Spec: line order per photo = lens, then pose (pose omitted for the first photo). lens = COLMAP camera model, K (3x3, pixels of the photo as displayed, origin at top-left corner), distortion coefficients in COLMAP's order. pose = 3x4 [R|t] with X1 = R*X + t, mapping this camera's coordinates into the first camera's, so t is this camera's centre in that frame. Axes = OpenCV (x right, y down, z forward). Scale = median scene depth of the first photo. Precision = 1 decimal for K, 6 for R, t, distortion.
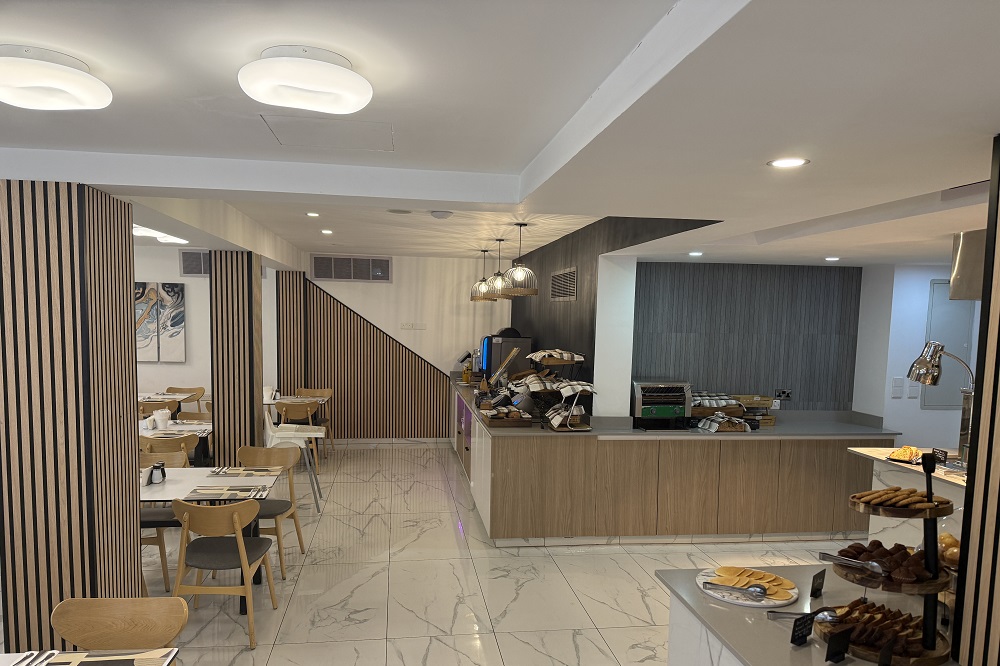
lens RADIAL K [[699.1, 0, 496.7], [0, 699.1, 333.4], [0, 0, 1]] dist [0.040420, -0.029439]
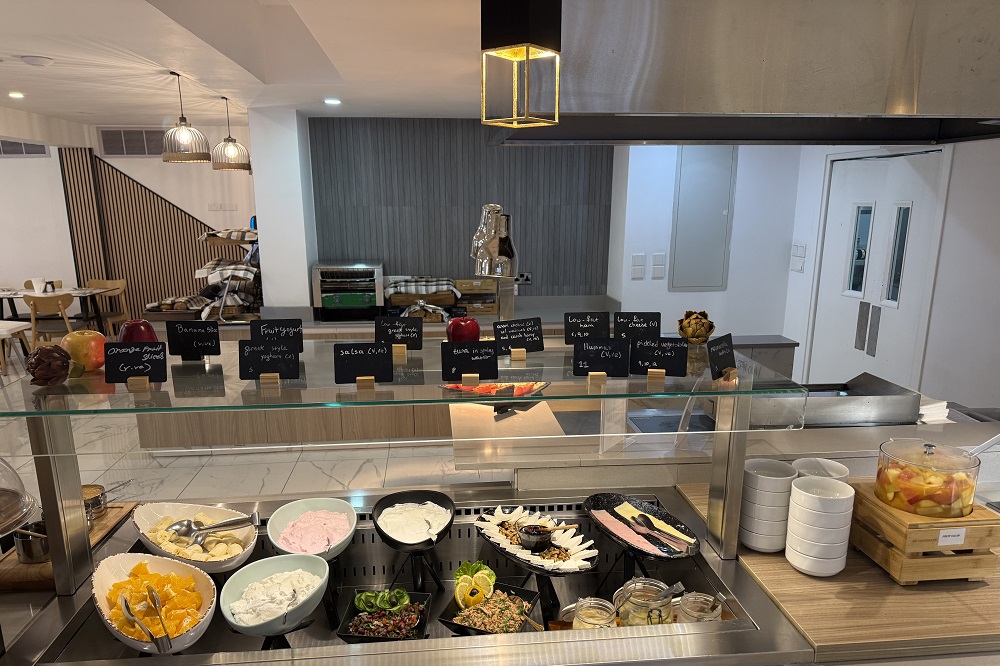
lens RADIAL K [[699.1, 0, 501.1], [0, 699.1, 336.1], [0, 0, 1]] dist [0.040420, -0.029439]
pose [[0.999131, -0.013203, -0.039544, 0.424502], [0.019419, 0.986731, 0.161196, 0.019890], [0.036891, -0.161824, 0.986130, 0.152196]]
